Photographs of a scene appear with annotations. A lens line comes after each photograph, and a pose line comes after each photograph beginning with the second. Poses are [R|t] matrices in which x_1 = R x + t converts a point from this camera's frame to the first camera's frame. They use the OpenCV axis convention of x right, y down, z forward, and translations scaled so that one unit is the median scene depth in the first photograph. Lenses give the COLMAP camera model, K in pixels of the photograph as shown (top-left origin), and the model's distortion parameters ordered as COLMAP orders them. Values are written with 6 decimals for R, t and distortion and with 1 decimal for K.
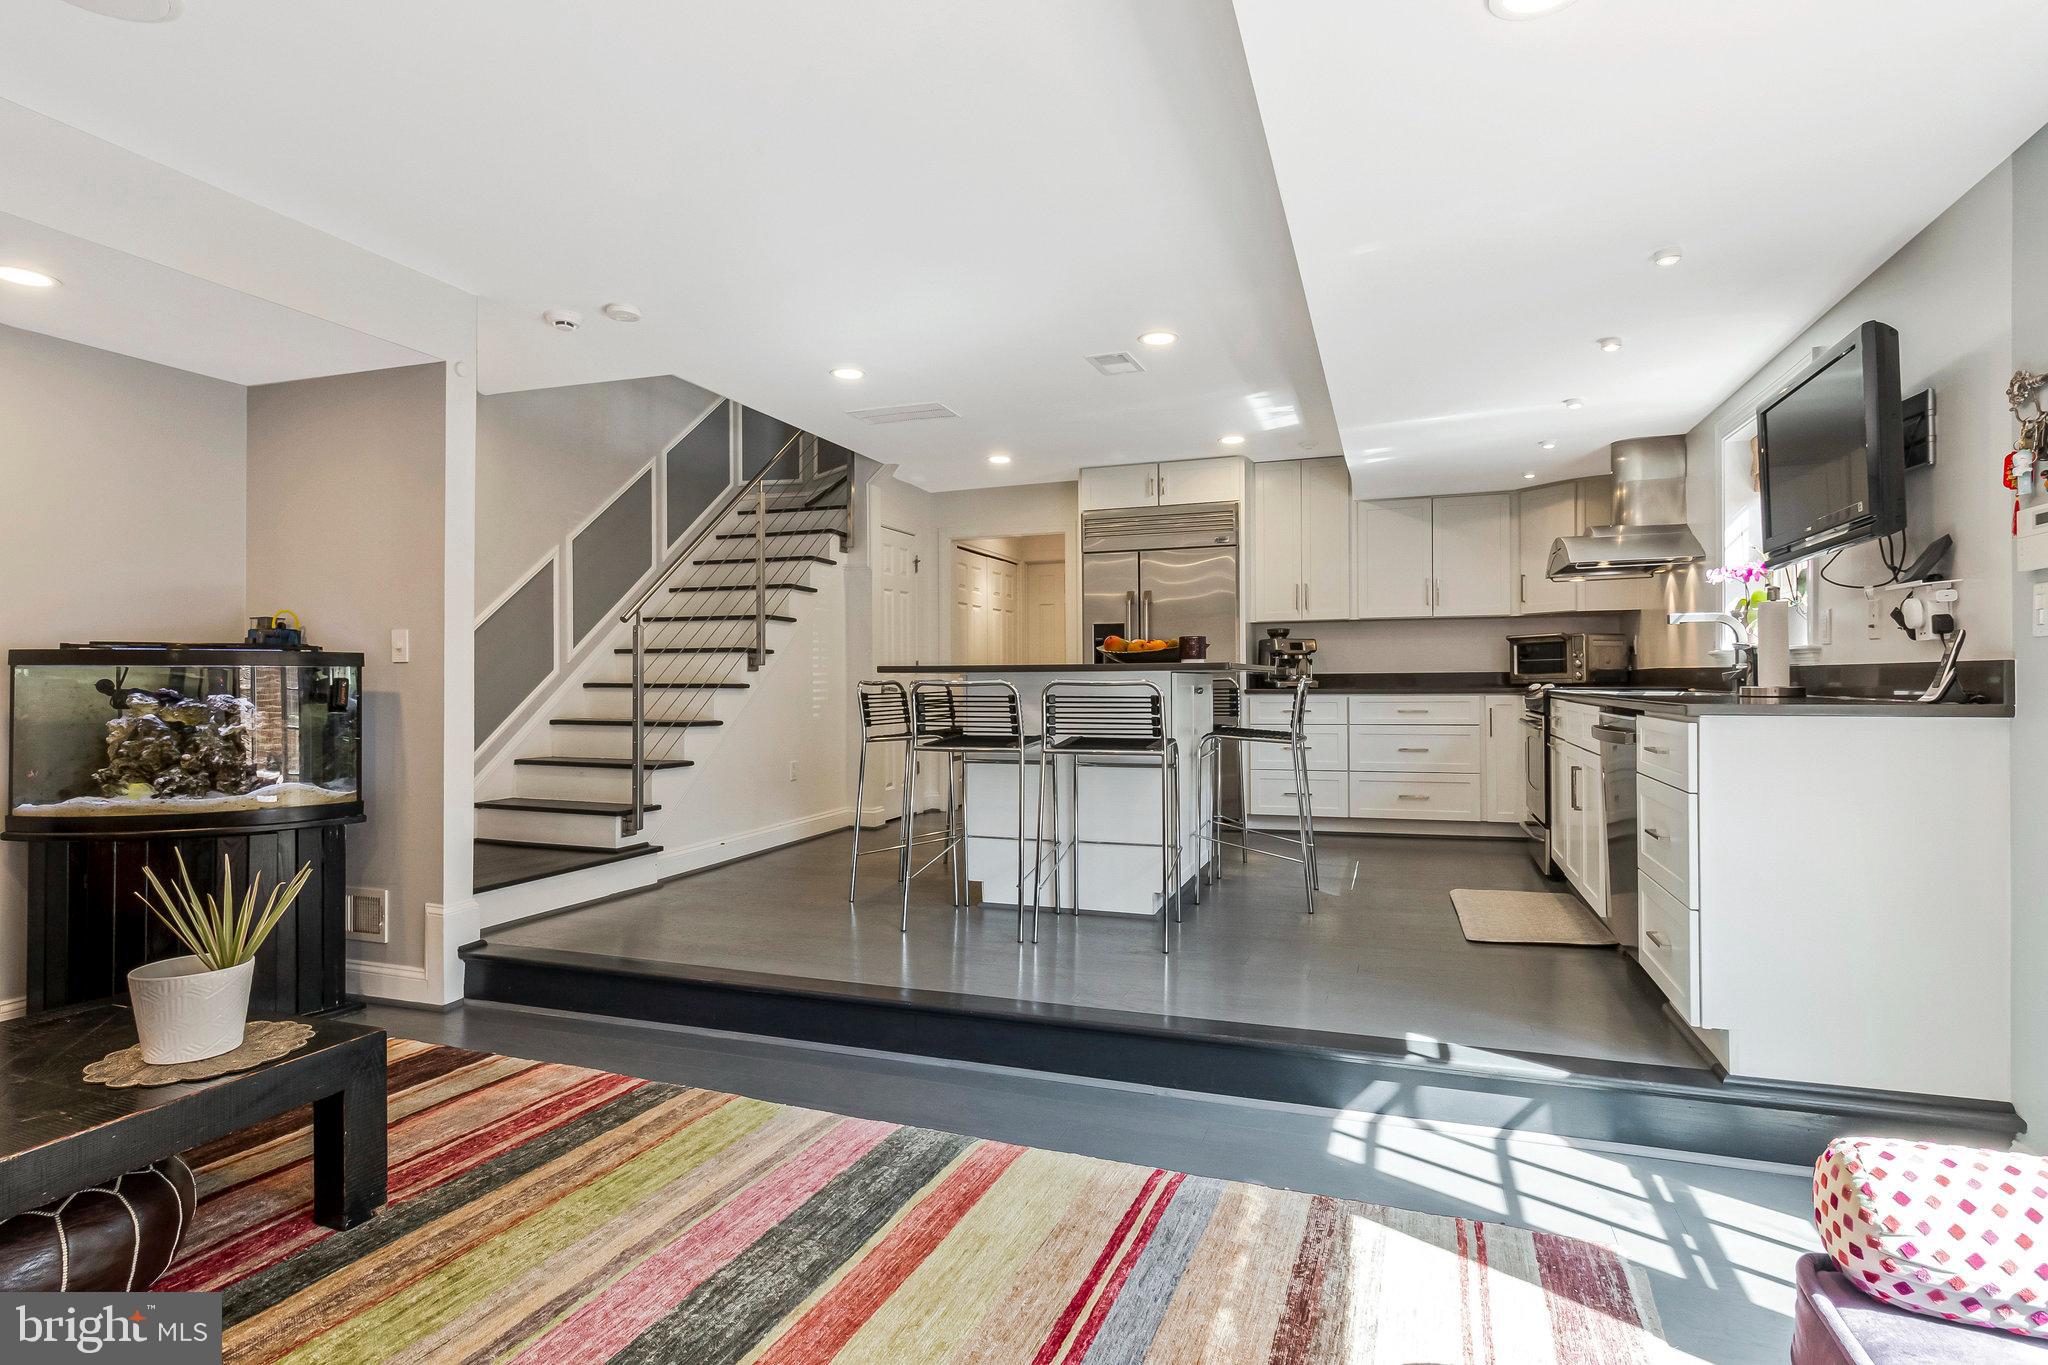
lens RADIAL K [[1053.4, 0, 1024.0], [0, 1053.4, 682.5], [0, 0, 1]] dist [-0.002441, -0.000417]
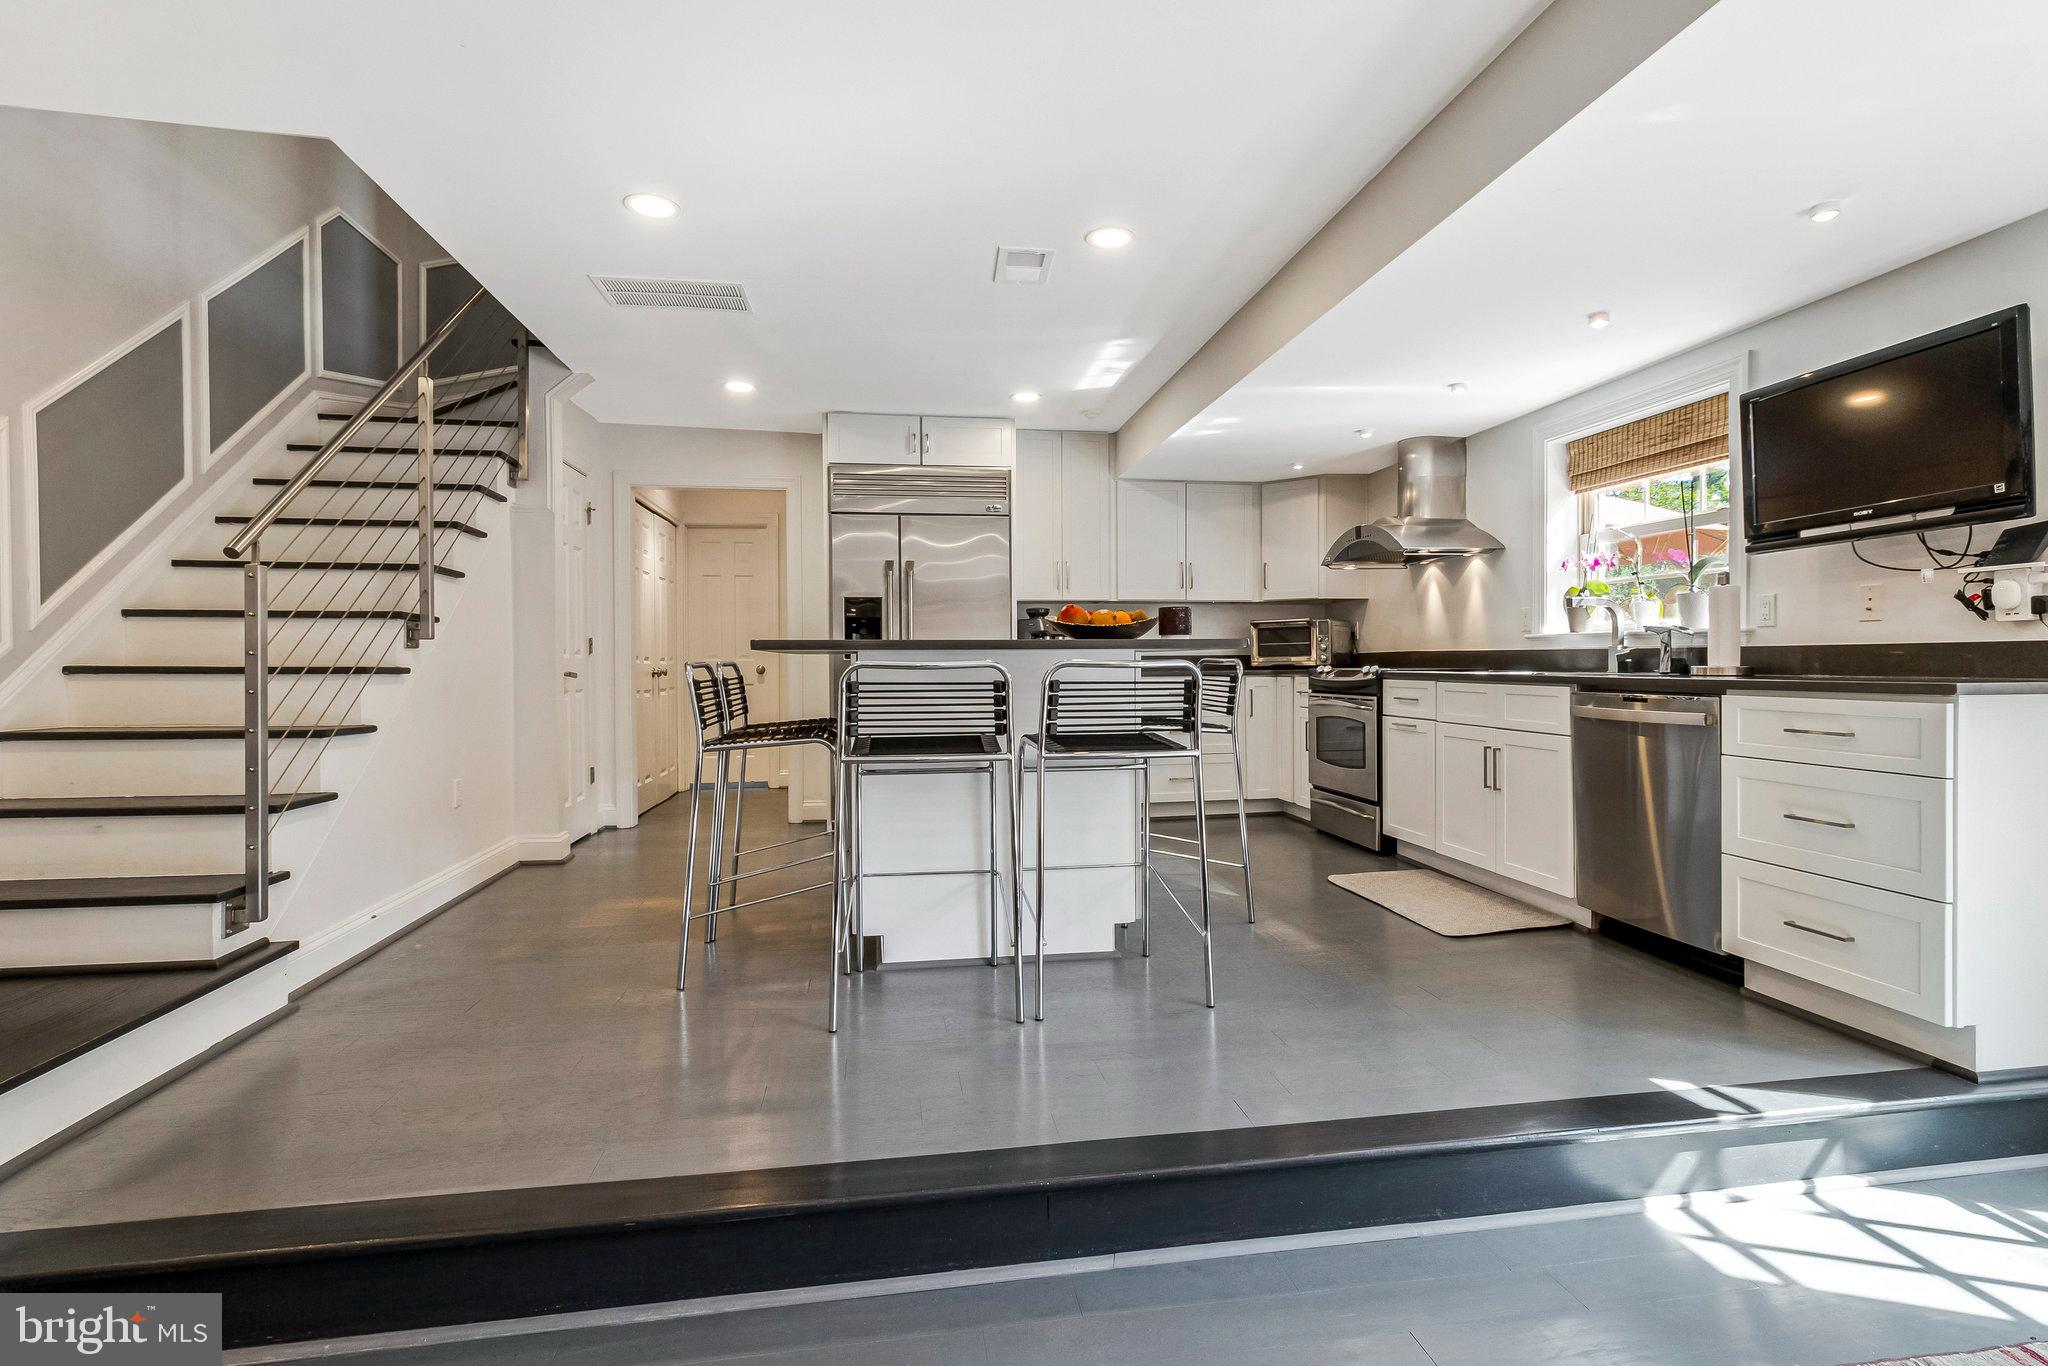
lens RADIAL K [[970.3, 0, 1025.3], [0, 970.3, 677.8], [0, 0, 1]] dist [0.005099, -0.000463]
pose [[0.873324, -0.006965, 0.487089, -0.233794], [0.002116, 0.999943, 0.010505, 0.002314], [-0.487134, -0.008143, 0.873289, 0.299800]]
